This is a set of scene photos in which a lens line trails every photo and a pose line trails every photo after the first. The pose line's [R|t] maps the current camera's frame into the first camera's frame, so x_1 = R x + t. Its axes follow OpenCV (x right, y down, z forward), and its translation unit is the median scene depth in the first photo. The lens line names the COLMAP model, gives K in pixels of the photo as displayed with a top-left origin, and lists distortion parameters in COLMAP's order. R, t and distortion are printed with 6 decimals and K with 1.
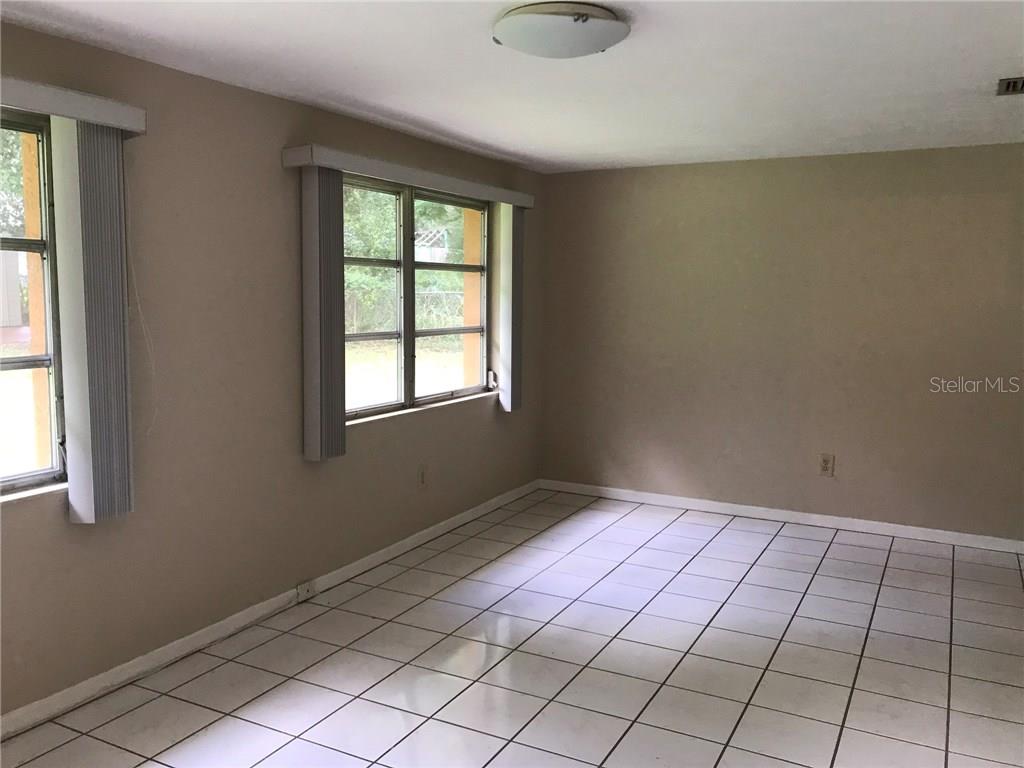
lens RADIAL K [[844.5, 0, 512.0], [0, 844.5, 384.0], [0, 0, 1]] dist [0.008184, 0.005980]
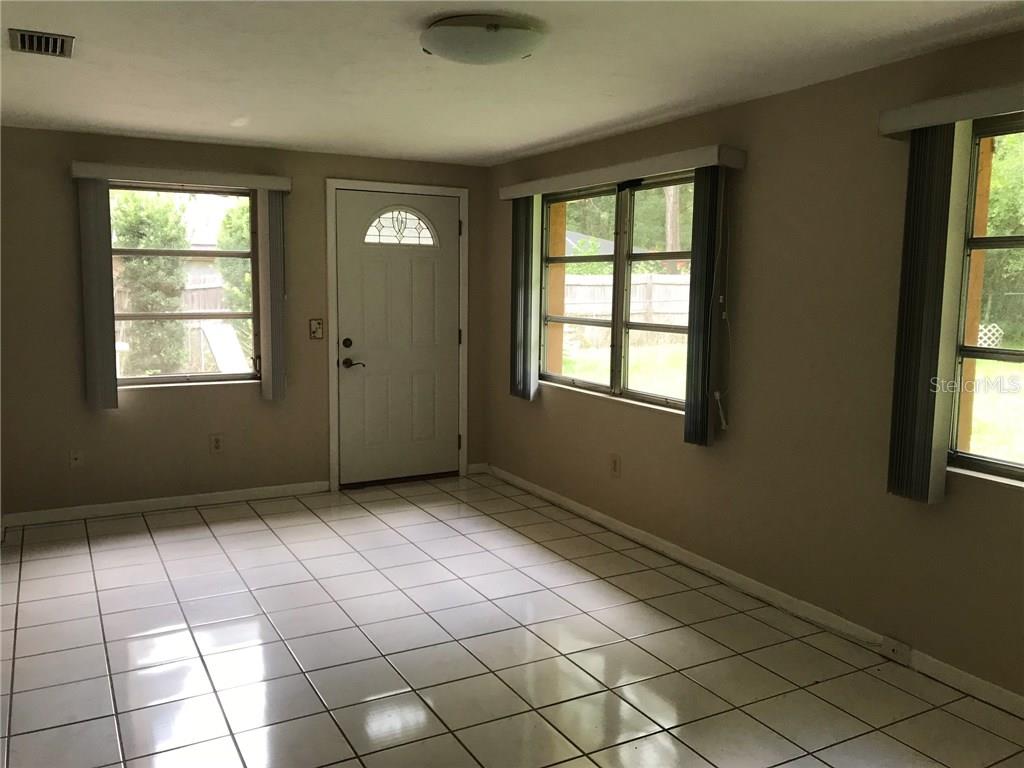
lens RADIAL K [[824.6, 0, 514.3], [0, 824.6, 372.8], [0, 0, 1]] dist [-0.102580, 0.001102]
pose [[-0.564344, 0.091611, -0.820441, 0.767218], [-0.090443, 0.980980, 0.171749, -0.159186], [0.820570, 0.171129, -0.545325, 1.426849]]
